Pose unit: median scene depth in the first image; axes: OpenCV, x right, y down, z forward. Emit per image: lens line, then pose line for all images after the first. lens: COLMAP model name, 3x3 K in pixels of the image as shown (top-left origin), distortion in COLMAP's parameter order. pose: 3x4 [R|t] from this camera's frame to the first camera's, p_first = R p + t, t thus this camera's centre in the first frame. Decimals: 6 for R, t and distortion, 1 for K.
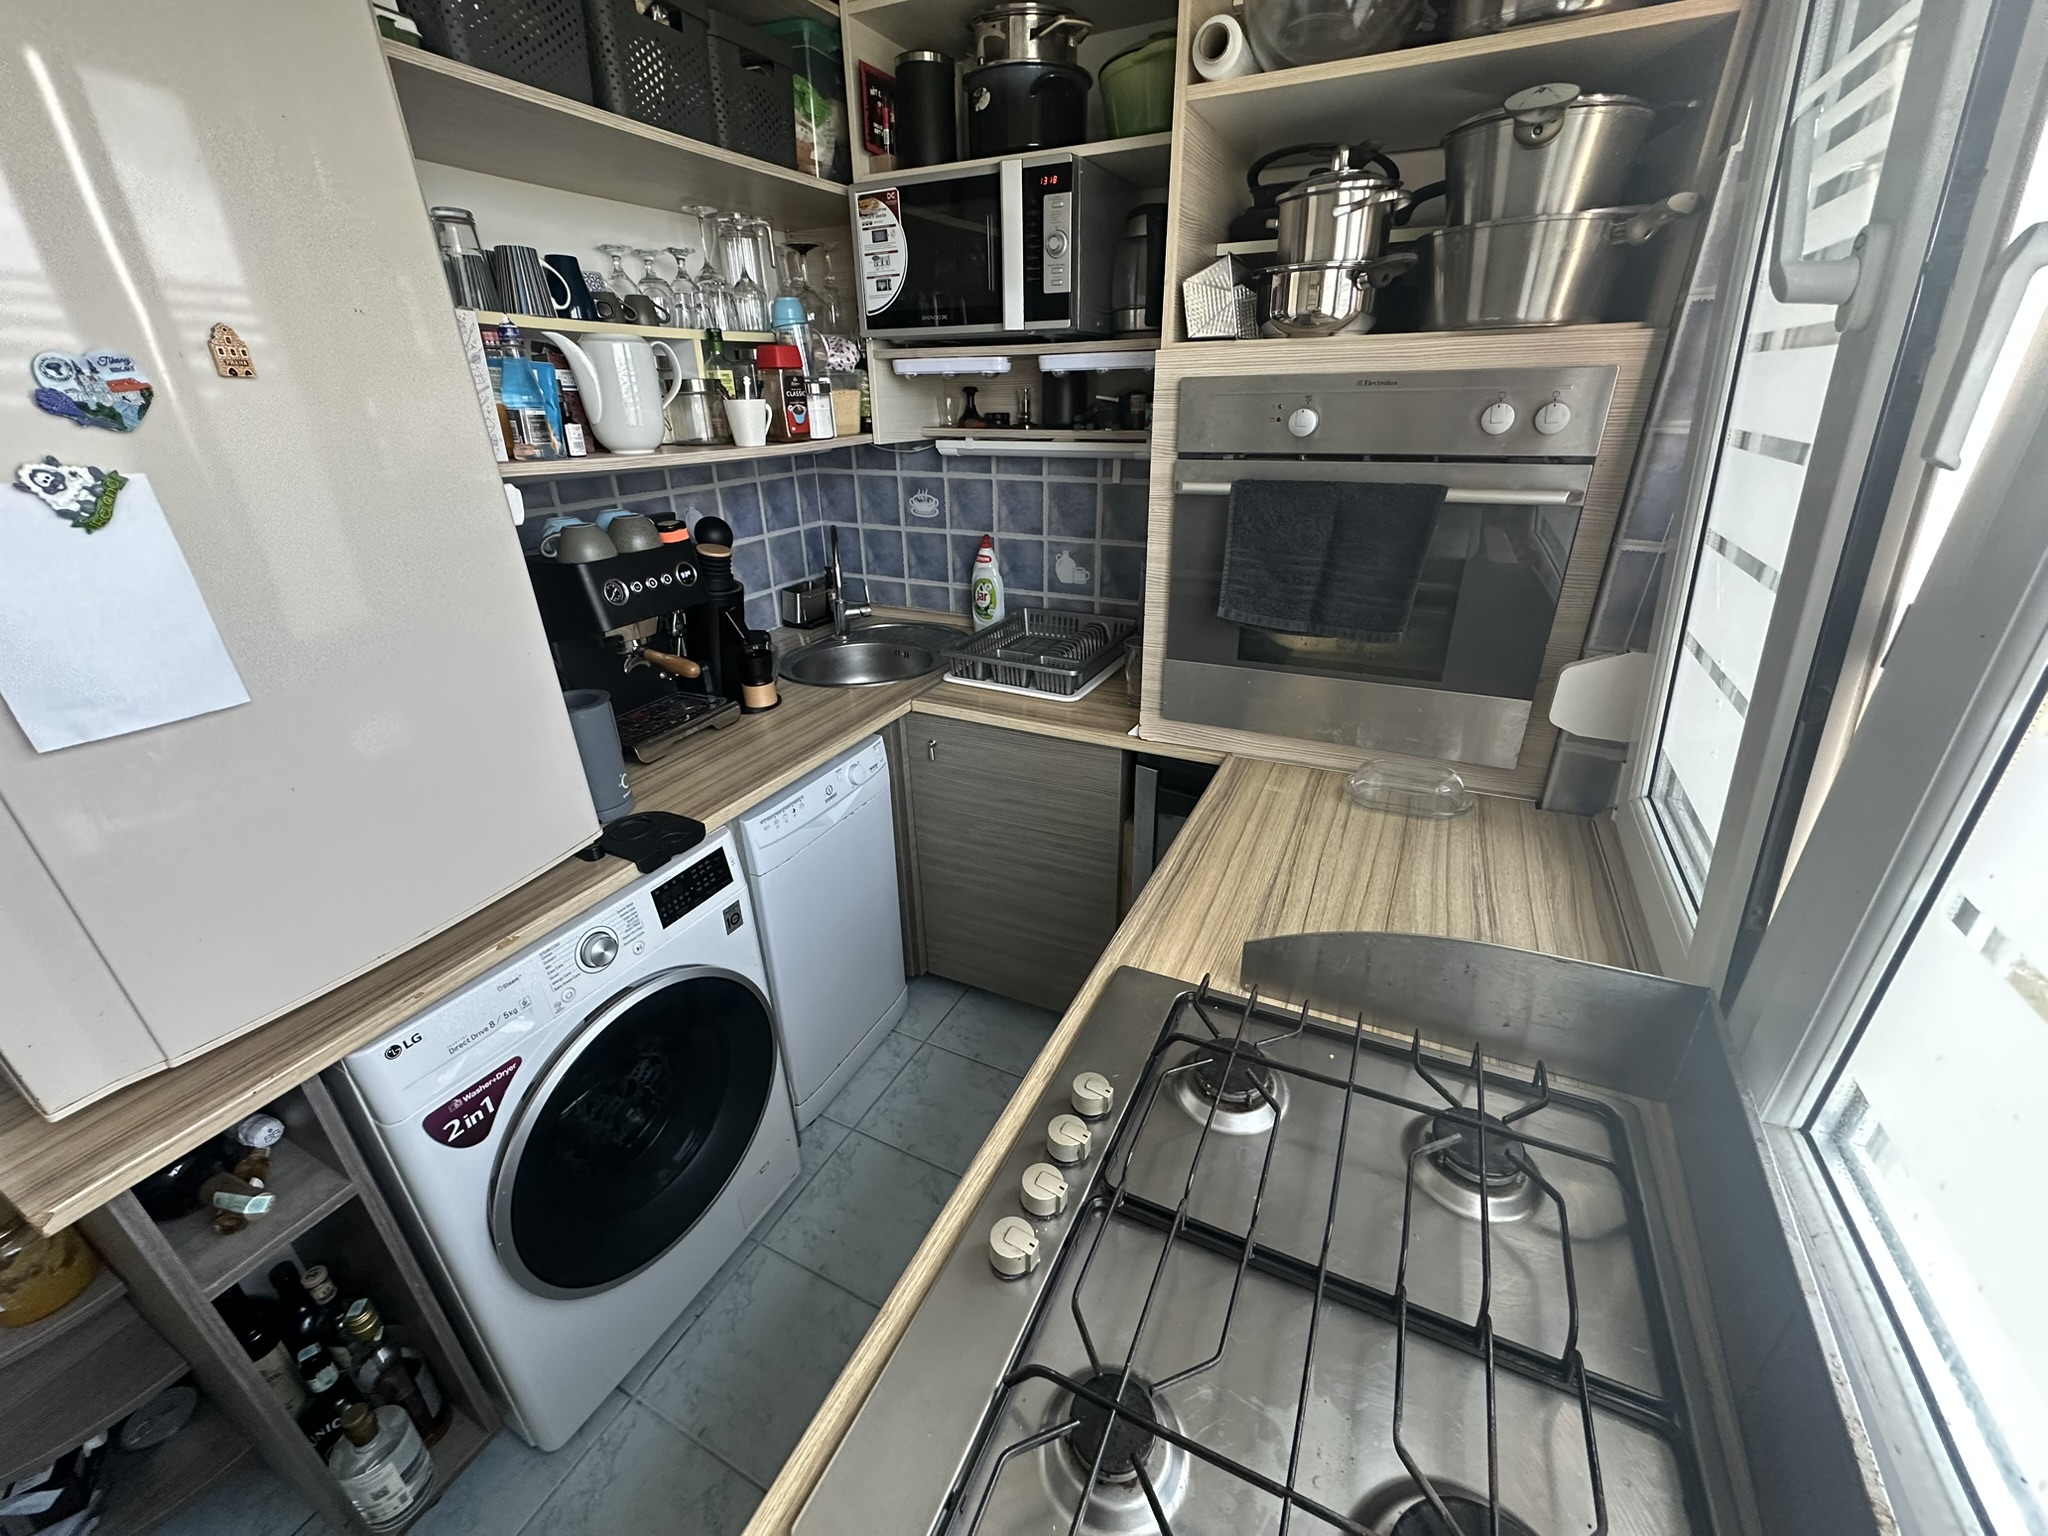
lens RADIAL K [[815.1, 0, 1024.4], [0, 815.1, 770.4], [0, 0, 1]] dist [-0.003693, 0.001062]
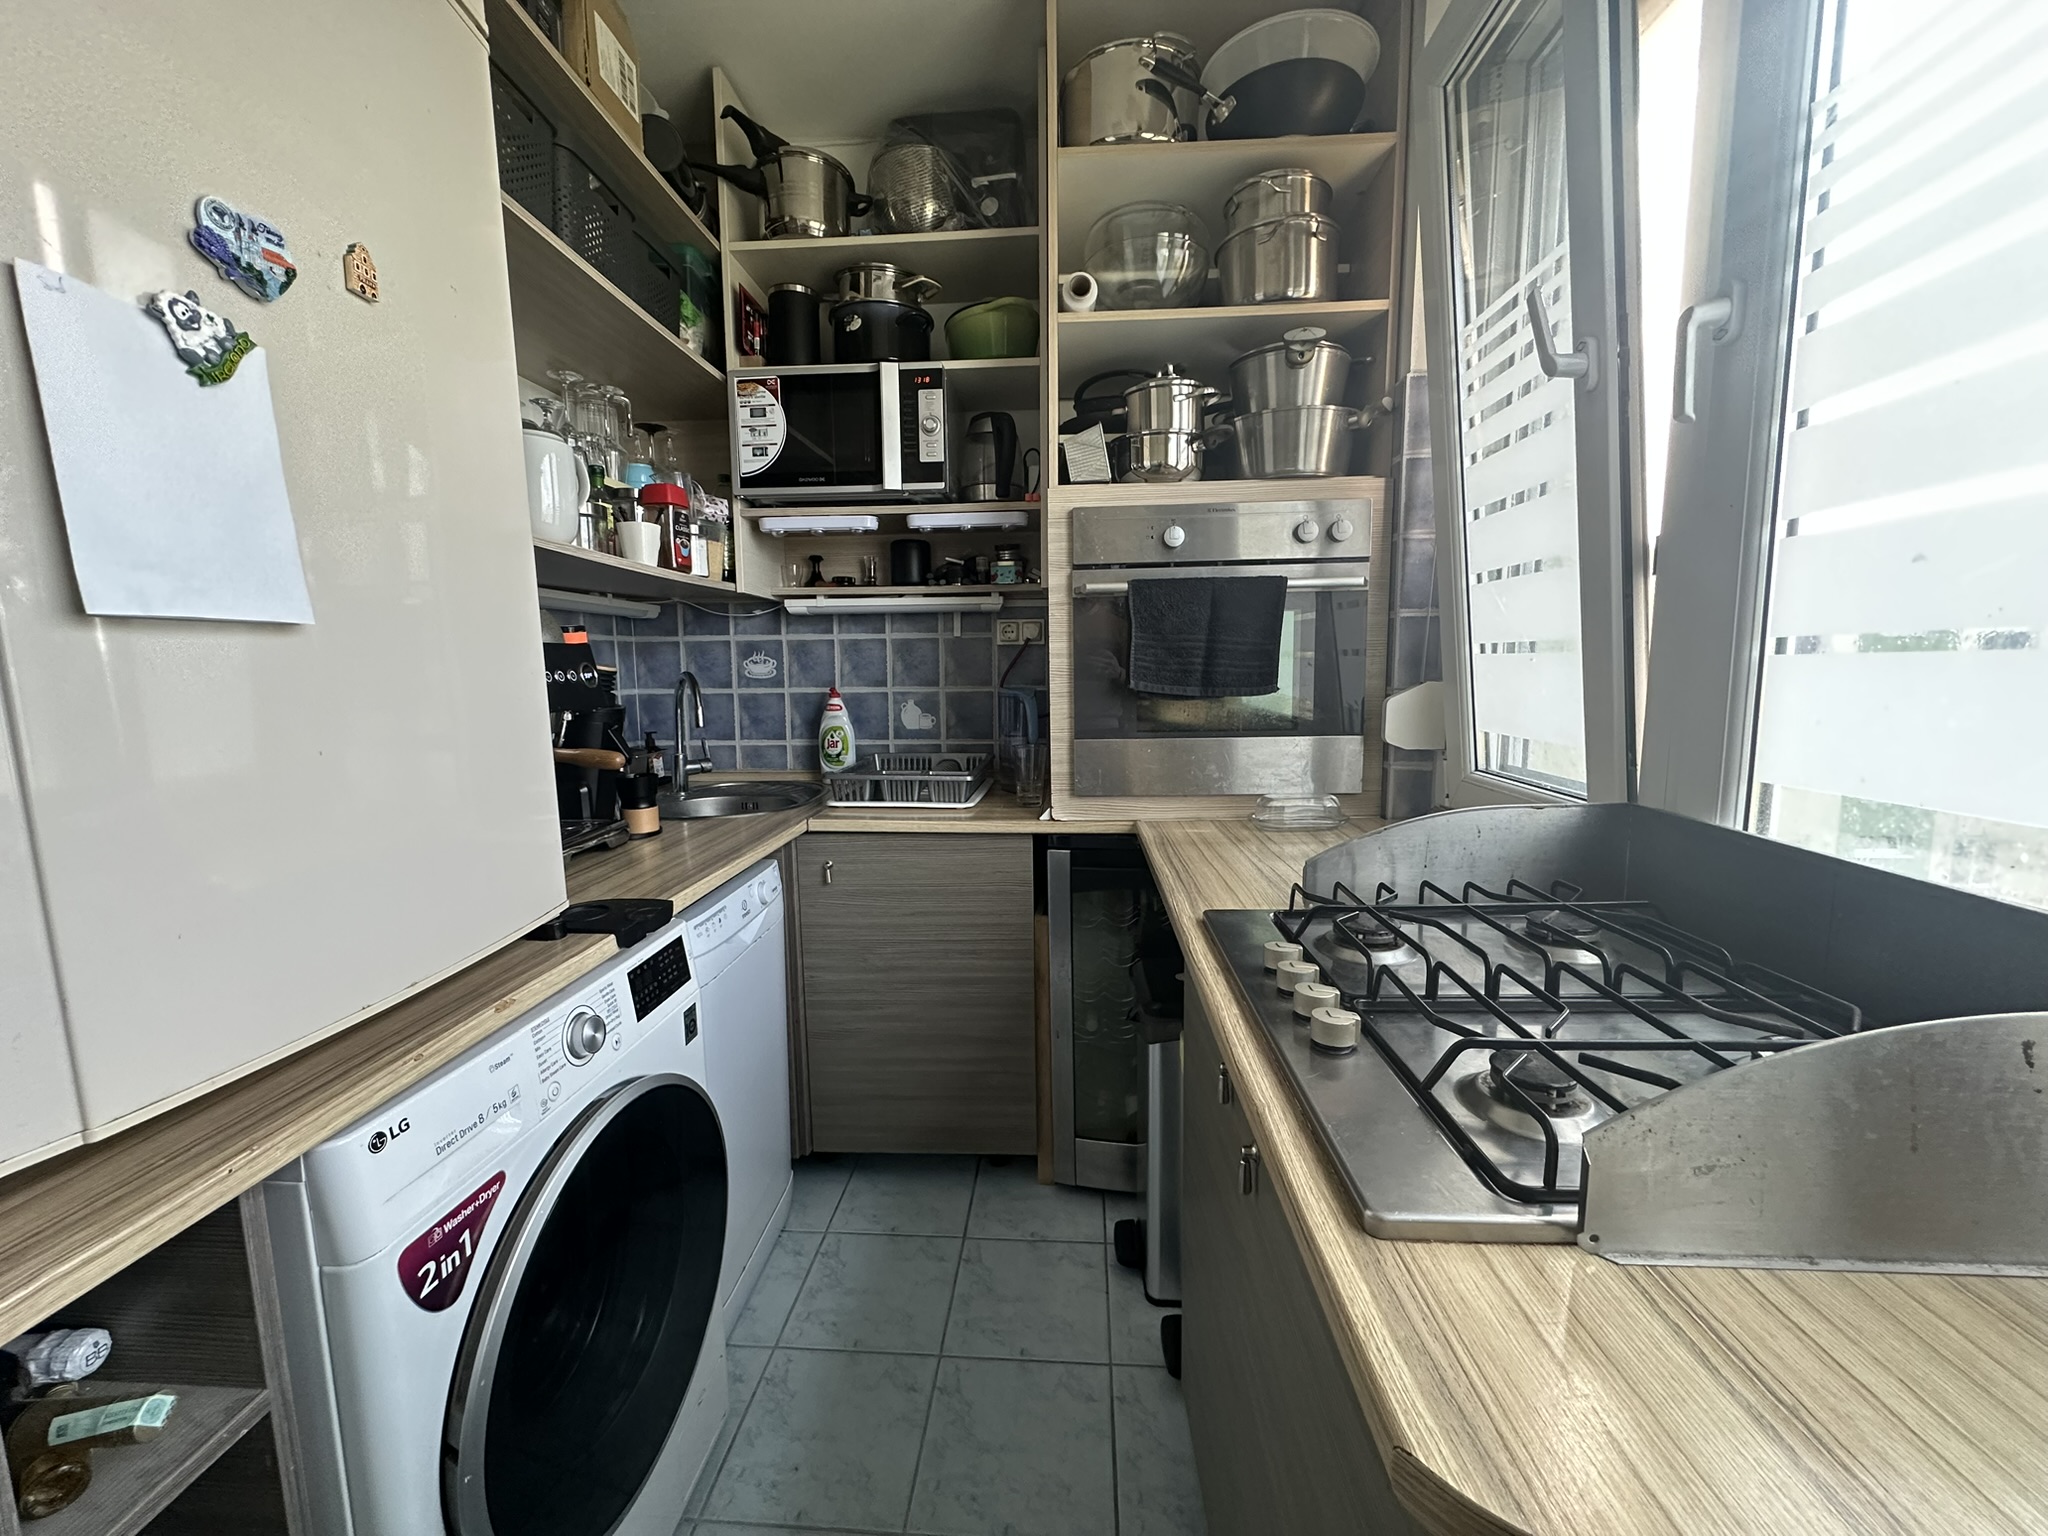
lens RADIAL K [[815.1, 0, 1024.4], [0, 815.1, 768.7], [0, 0, 1]] dist [-0.003693, 0.001062]
pose [[0.924876, -0.045507, 0.377536, -0.372123], [0.161198, 0.946116, -0.280856, 0.241701], [-0.344412, 0.320615, 0.882376, 0.049796]]
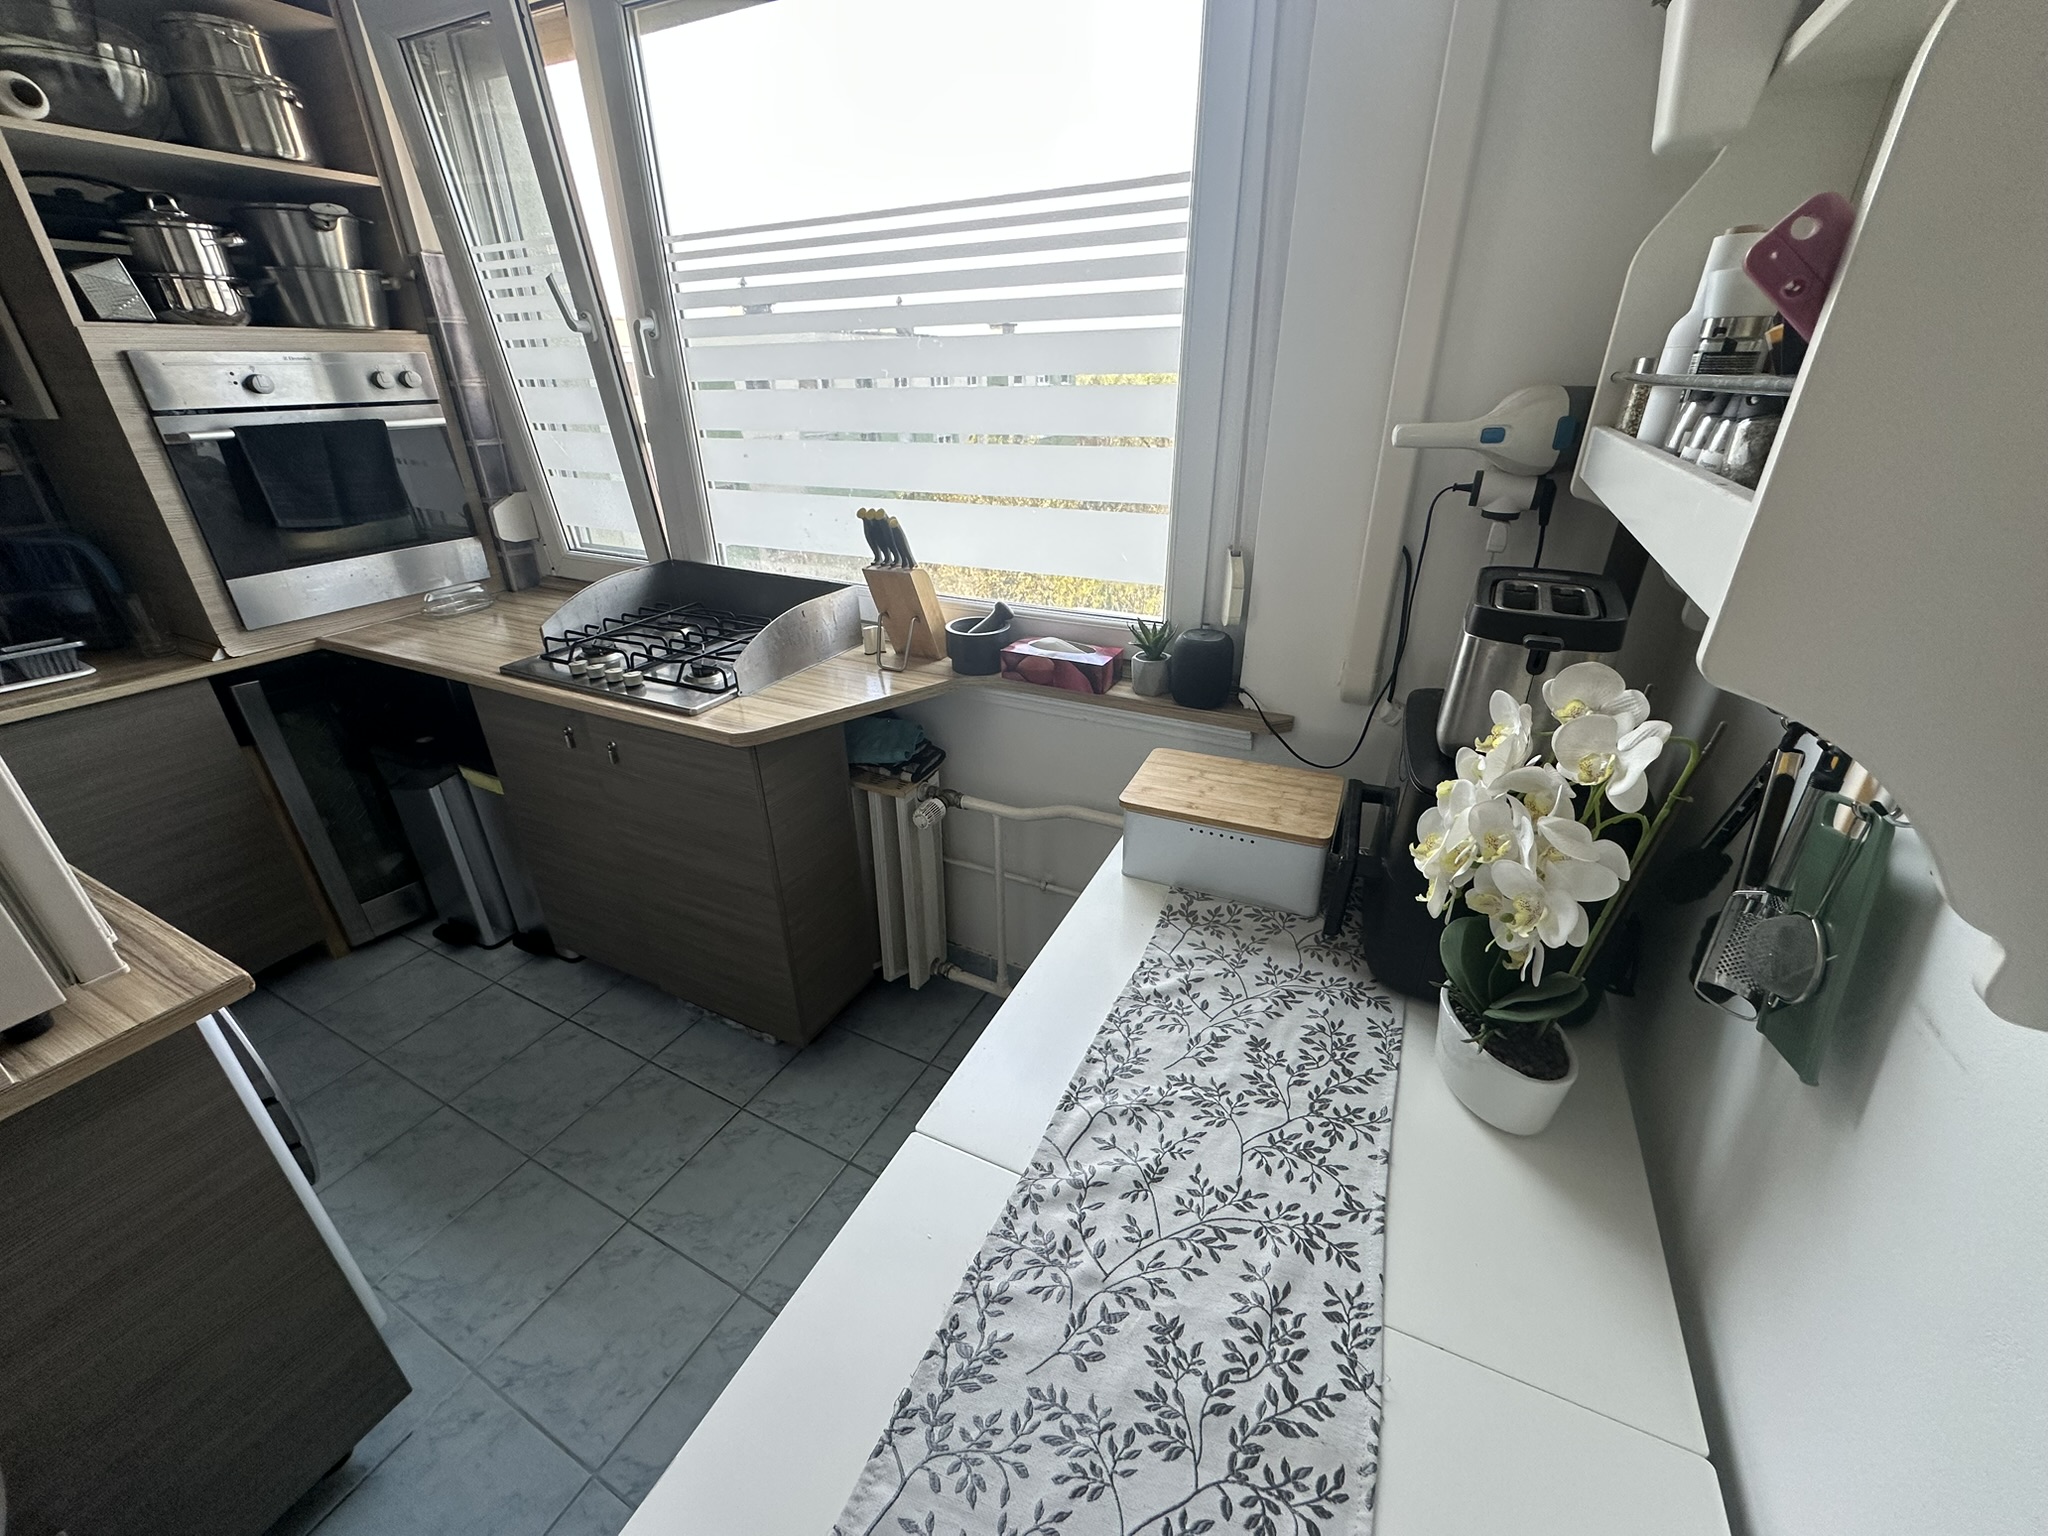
lens RADIAL K [[815.1, 0, 1026.6], [0, 815.1, 761.3], [0, 0, 1]] dist [-0.003693, 0.001062]
pose [[0.016565, -0.418950, 0.907858, -1.218107], [0.431454, 0.822092, 0.371499, 0.181551], [-0.901983, 0.385546, 0.194376, -0.271076]]
